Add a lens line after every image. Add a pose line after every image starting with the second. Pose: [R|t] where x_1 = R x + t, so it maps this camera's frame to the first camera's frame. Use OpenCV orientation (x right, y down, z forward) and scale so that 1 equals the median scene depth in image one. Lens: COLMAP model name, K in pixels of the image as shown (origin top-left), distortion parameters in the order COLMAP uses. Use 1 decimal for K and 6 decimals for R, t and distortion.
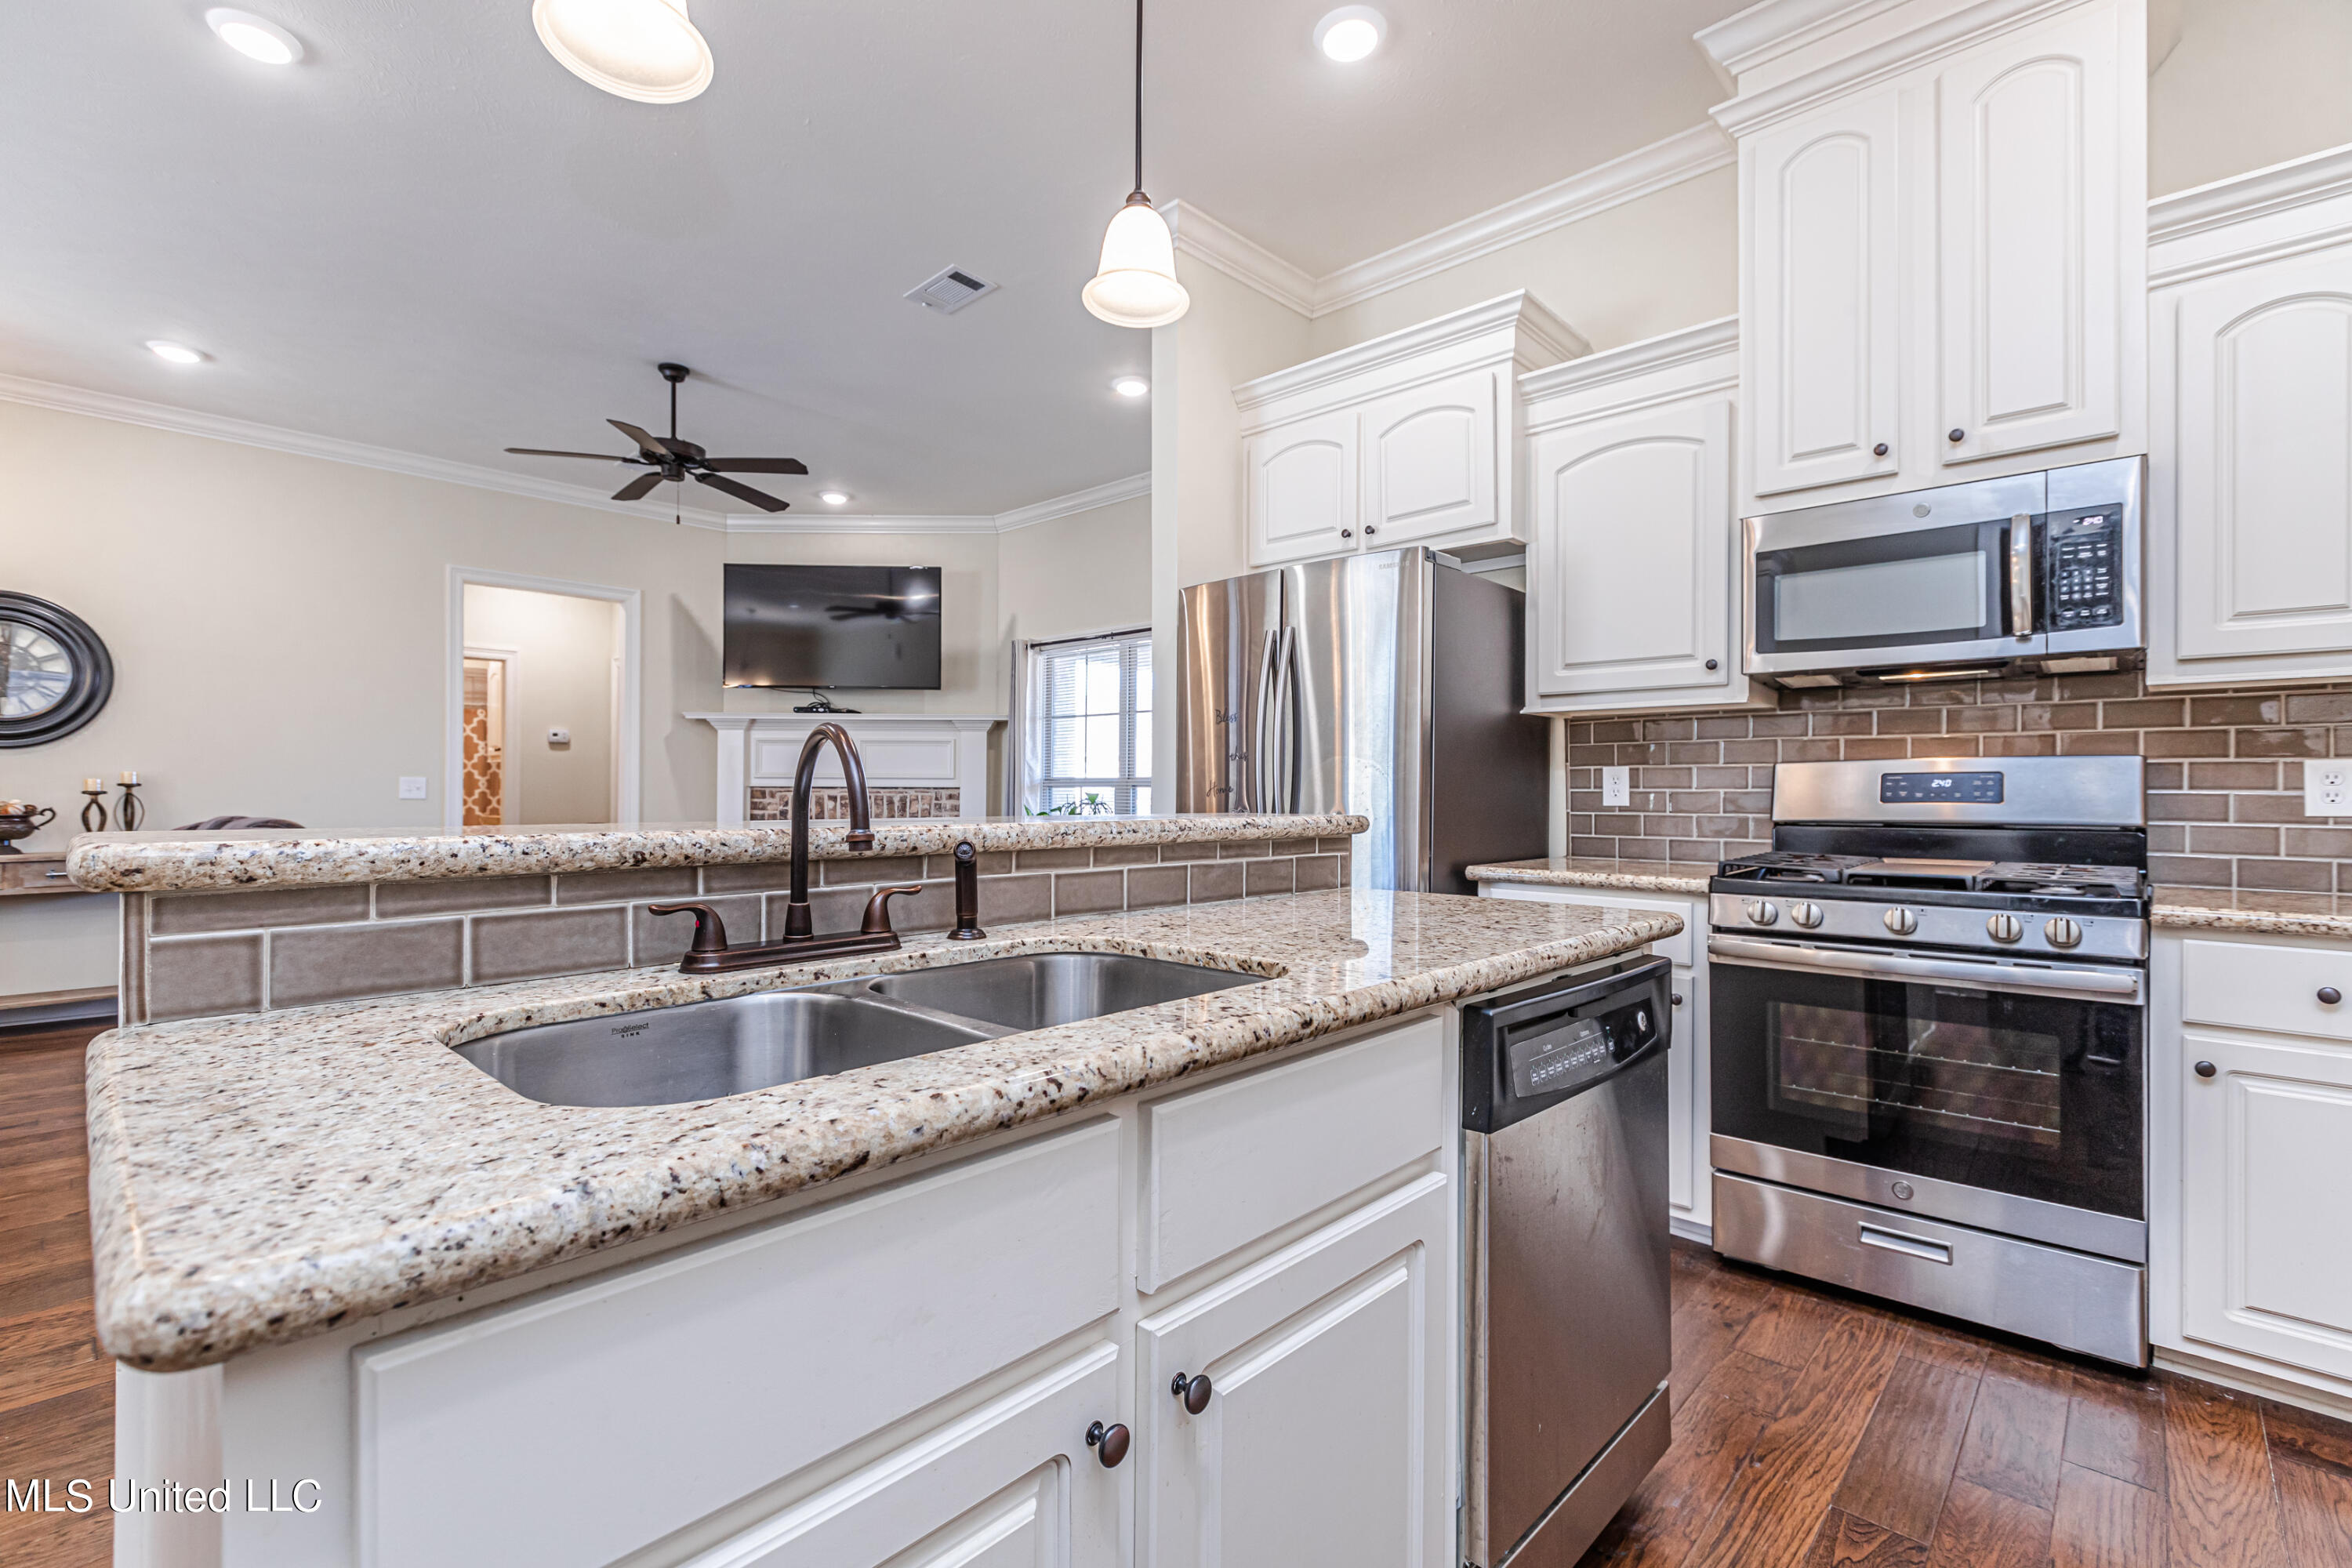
lens RADIAL K [[1077.4, 0, 1163.6], [0, 1077.4, 779.3], [0, 0, 1]] dist [-0.003808, -0.001048]
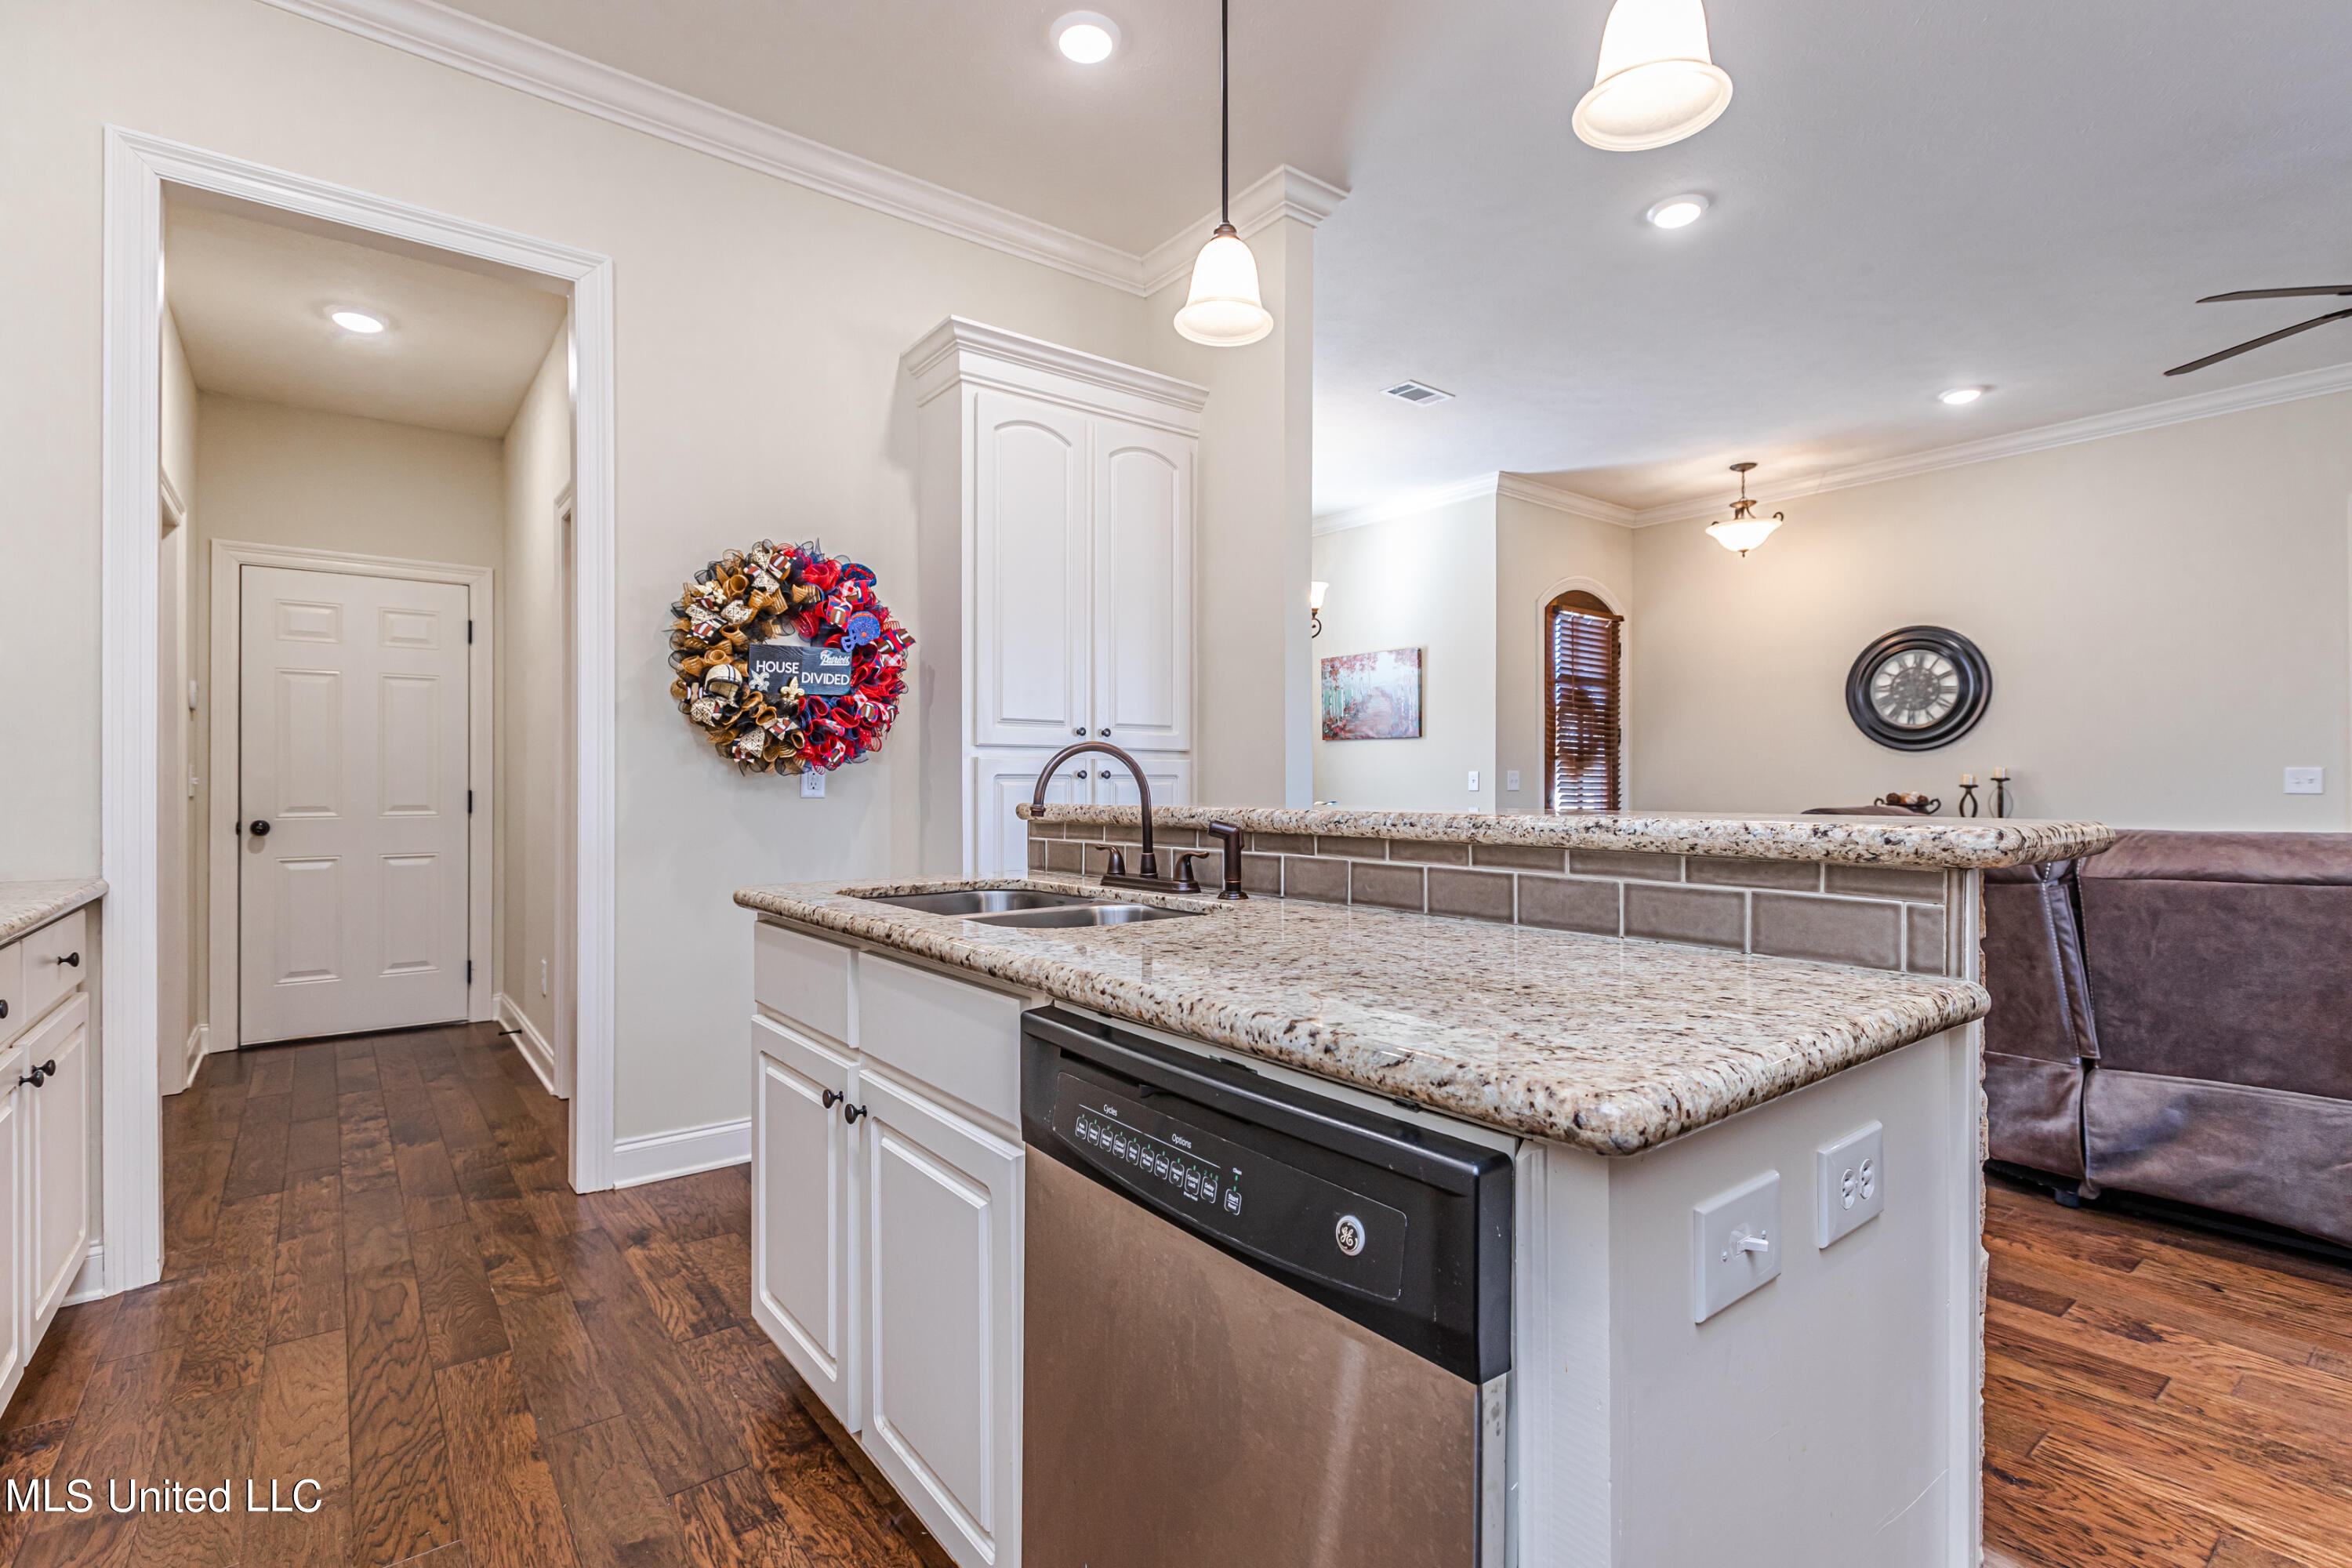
lens RADIAL K [[1077.4, 0, 1175.7], [0, 1077.4, 788.1], [0, 0, 1]] dist [-0.003808, -0.001048]
pose [[-0.125502, 0.002084, -0.992091, 0.856852], [0.011372, 0.999935, 0.000661, 0.013429], [0.992028, -0.011199, -0.125517, 0.874198]]
